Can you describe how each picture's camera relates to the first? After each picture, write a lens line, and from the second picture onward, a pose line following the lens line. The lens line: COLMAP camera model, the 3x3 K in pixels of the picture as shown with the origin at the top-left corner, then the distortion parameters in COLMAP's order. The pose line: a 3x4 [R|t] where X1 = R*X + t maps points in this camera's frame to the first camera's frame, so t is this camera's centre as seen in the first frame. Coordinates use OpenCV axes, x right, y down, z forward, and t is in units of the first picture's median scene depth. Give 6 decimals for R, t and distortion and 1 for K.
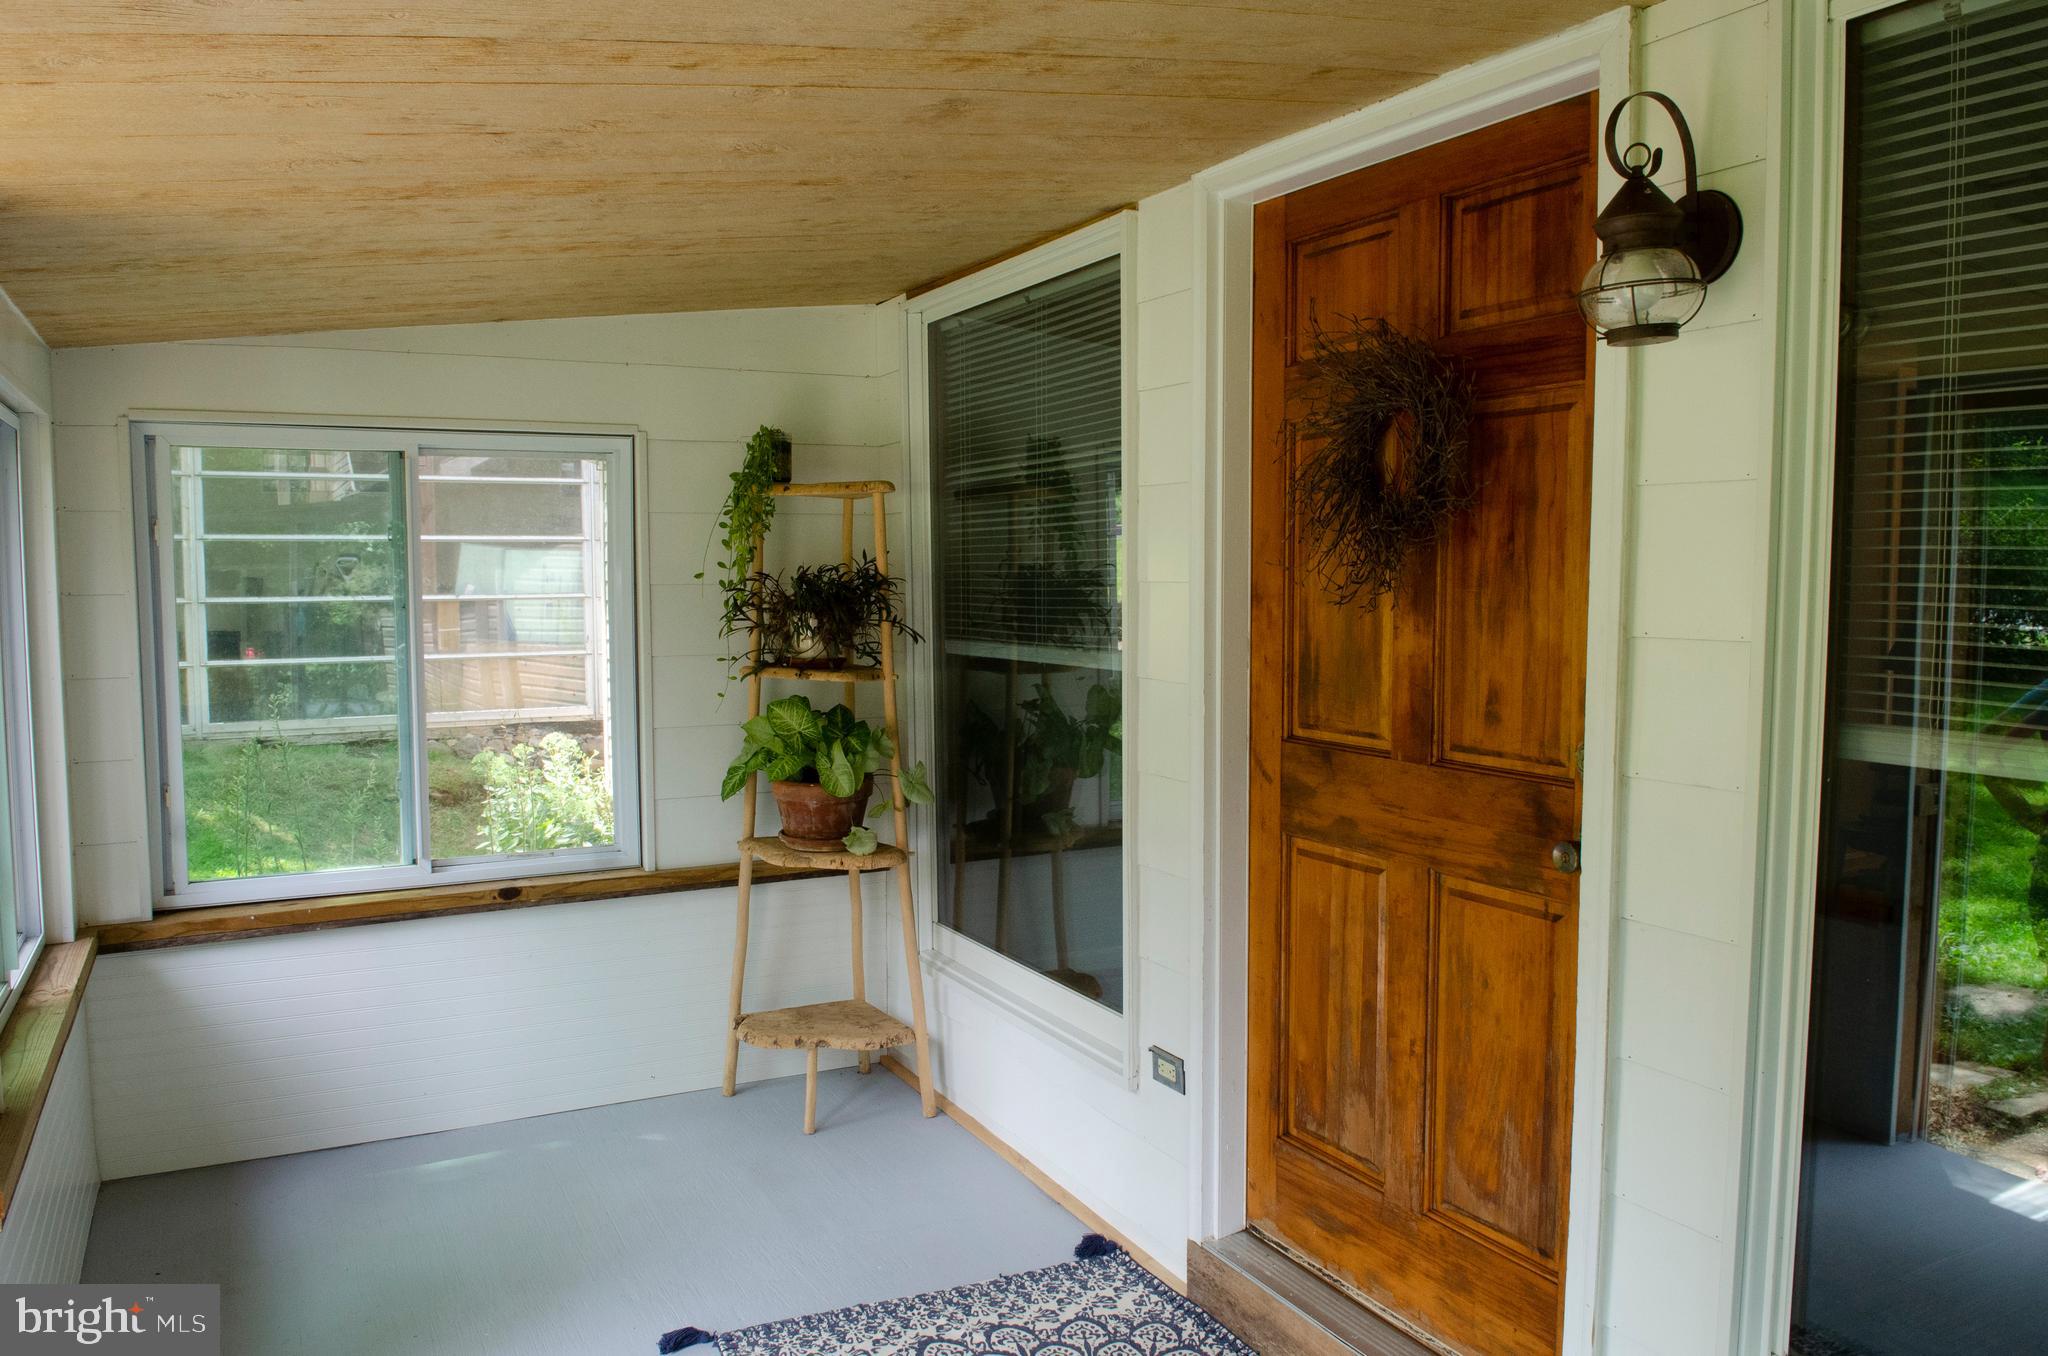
lens RADIAL K [[1522.6, 0, 1019.9], [0, 1522.6, 685.8], [0, 0, 1]] dist [-0.035163, -0.017650]
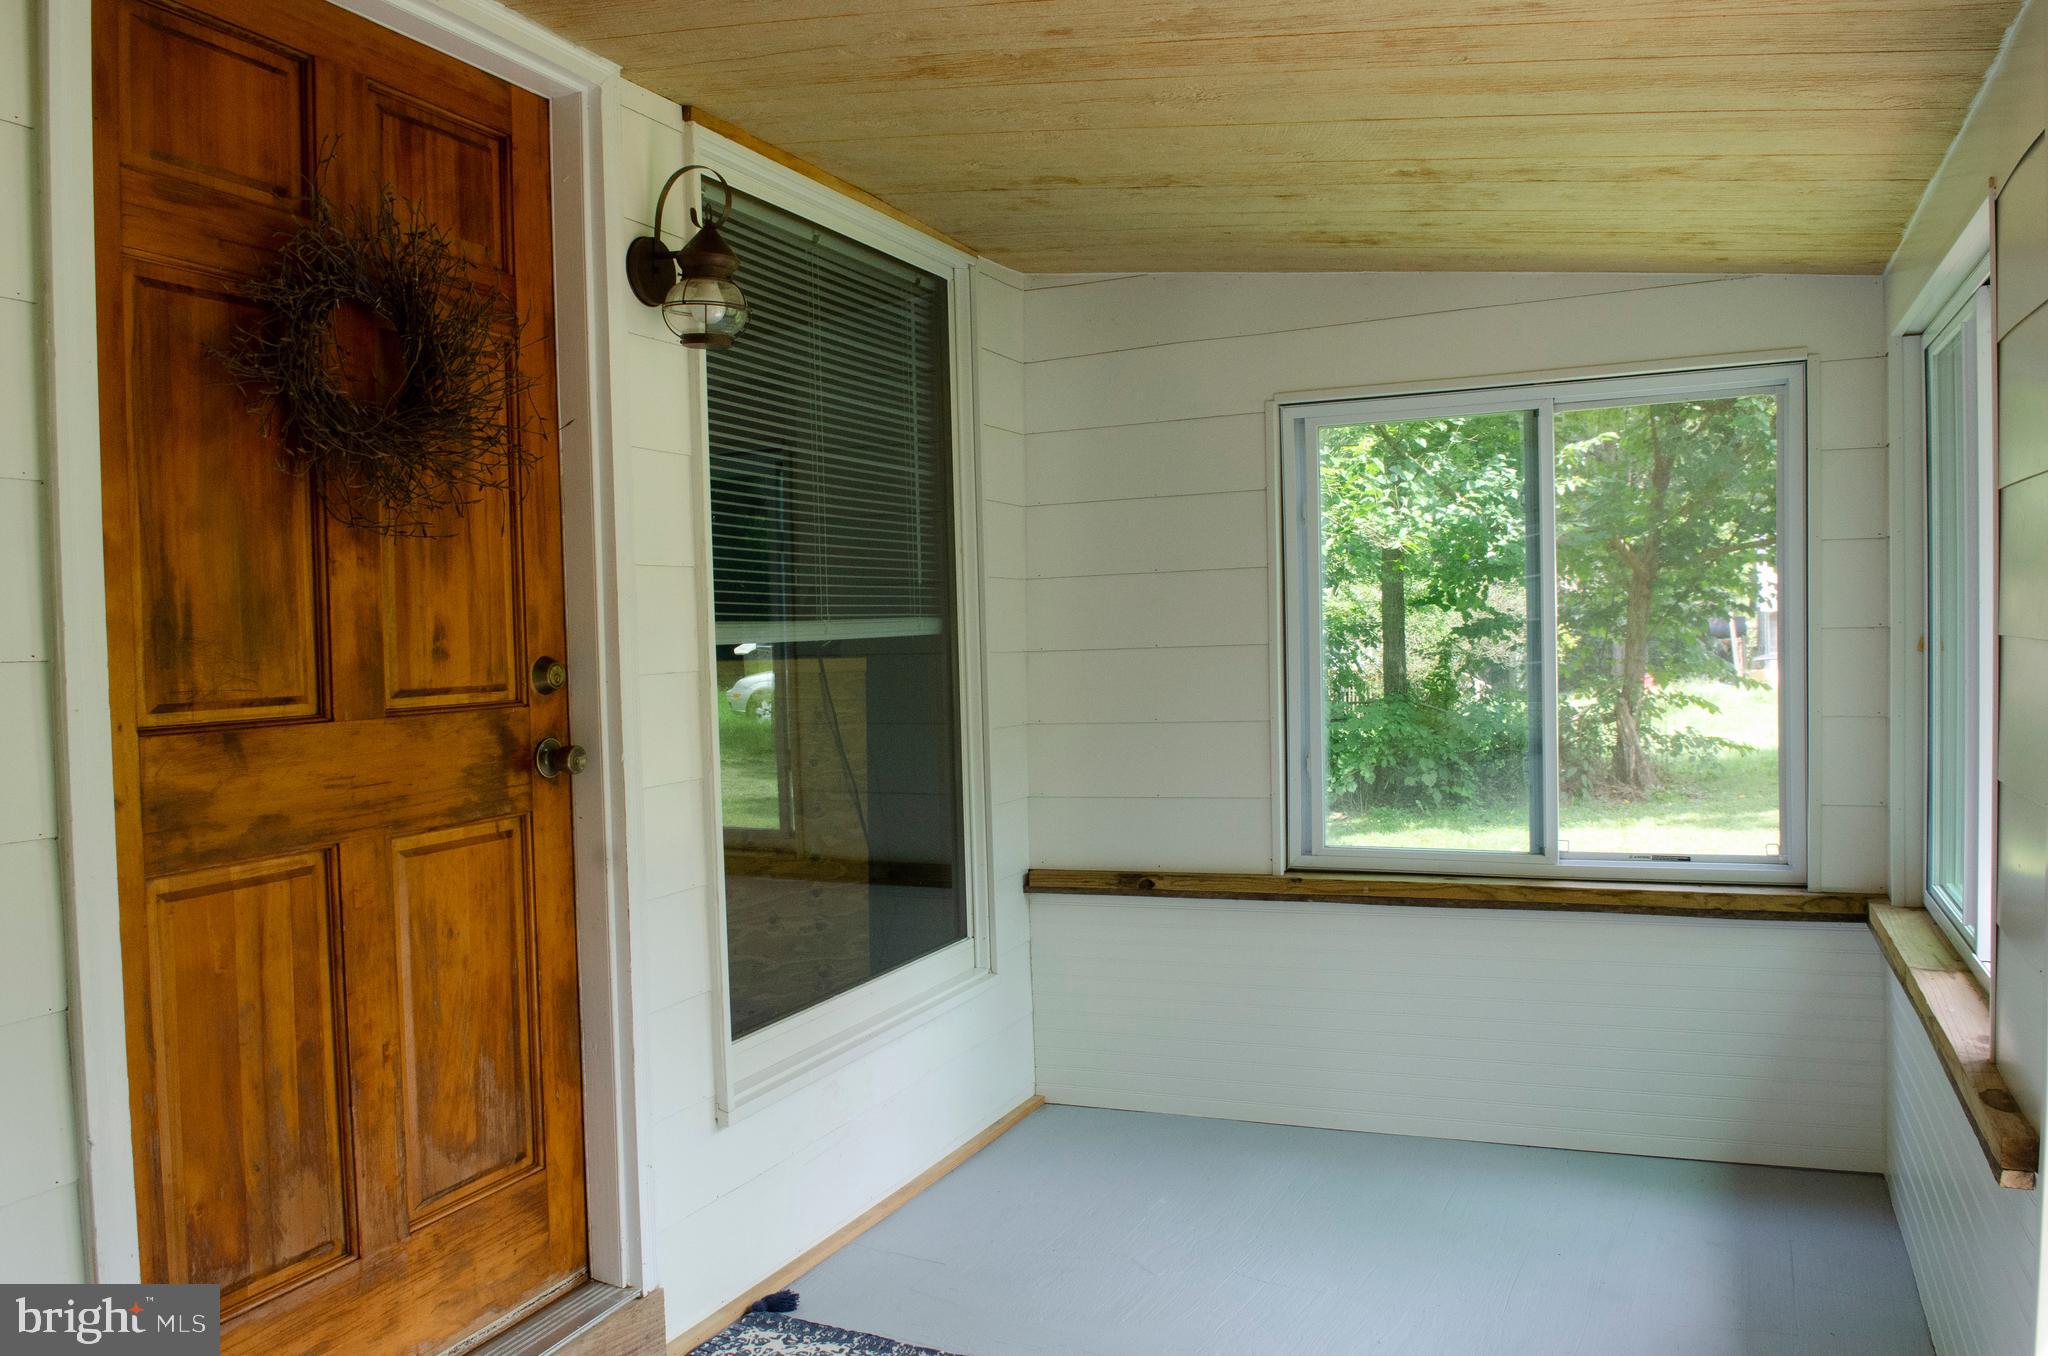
lens RADIAL K [[1522.6, 0, 1022.7], [0, 1522.6, 685.0], [0, 0, 1]] dist [-0.035163, -0.017650]
pose [[-0.622988, -0.013799, 0.782110, -0.646894], [0.084144, 0.992861, 0.084542, -0.009413], [-0.777693, 0.118478, -0.617379, 1.257123]]
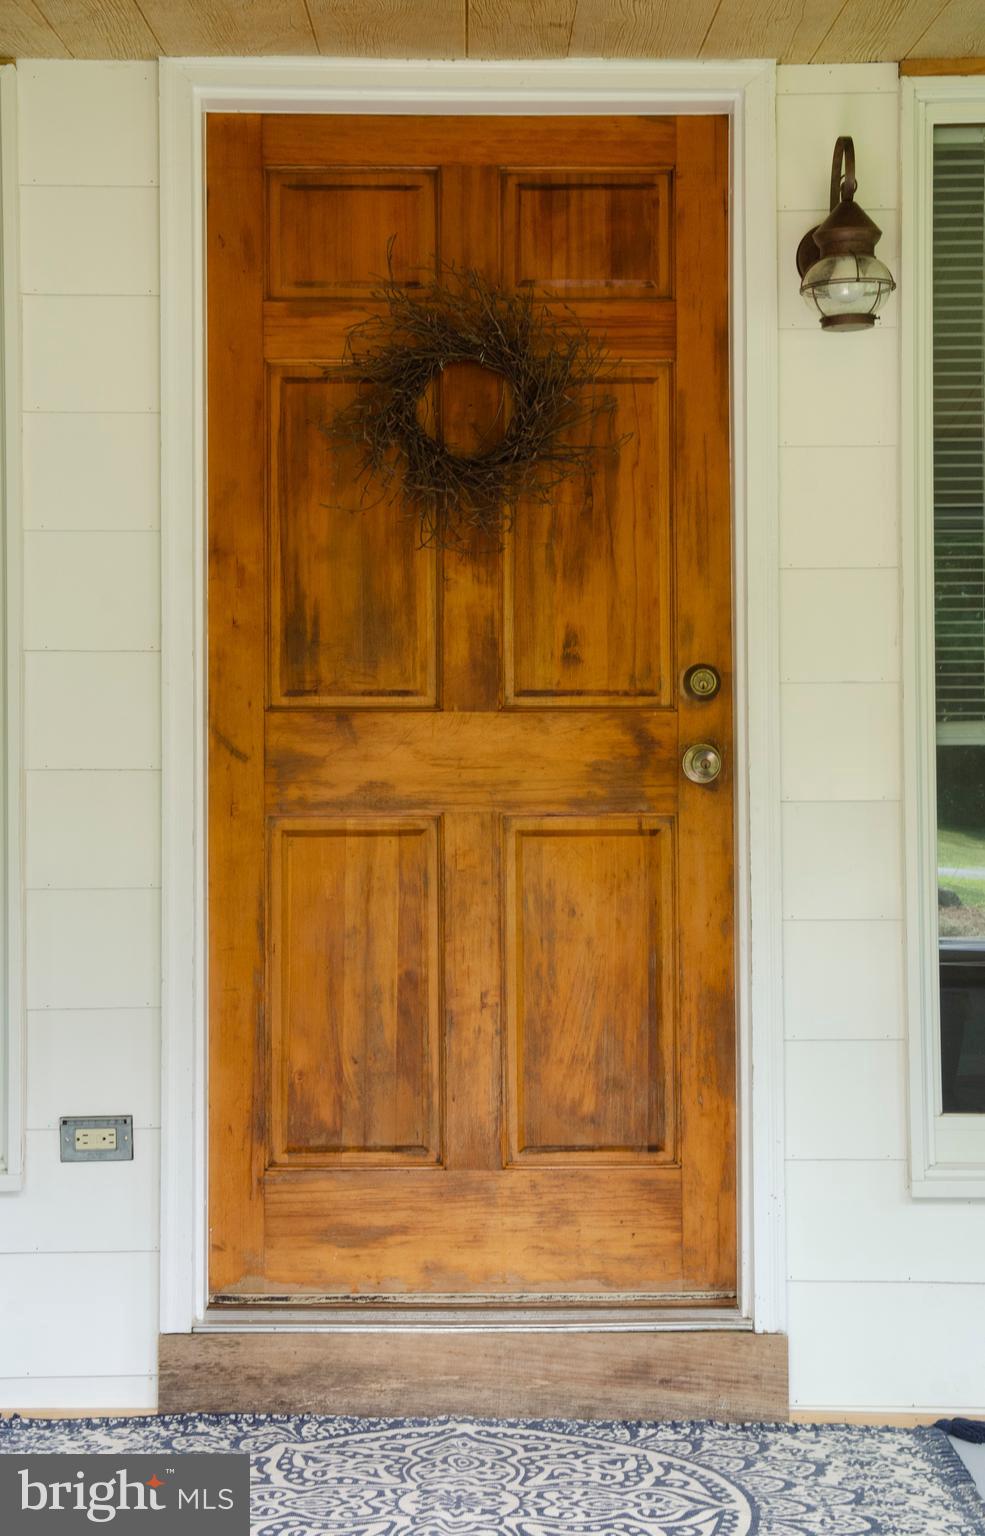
lens RADIAL K [[2192.7, 0, 488.5], [0, 2192.7, 760.3], [0, 0, 1]] dist [0.102117, 0.000000]
pose [[0.451855, 0.028848, 0.891625, -1.054556], [0.072684, 0.994964, -0.069026, 0.187387], [-0.889125, 0.095997, 0.447483, 0.349512]]
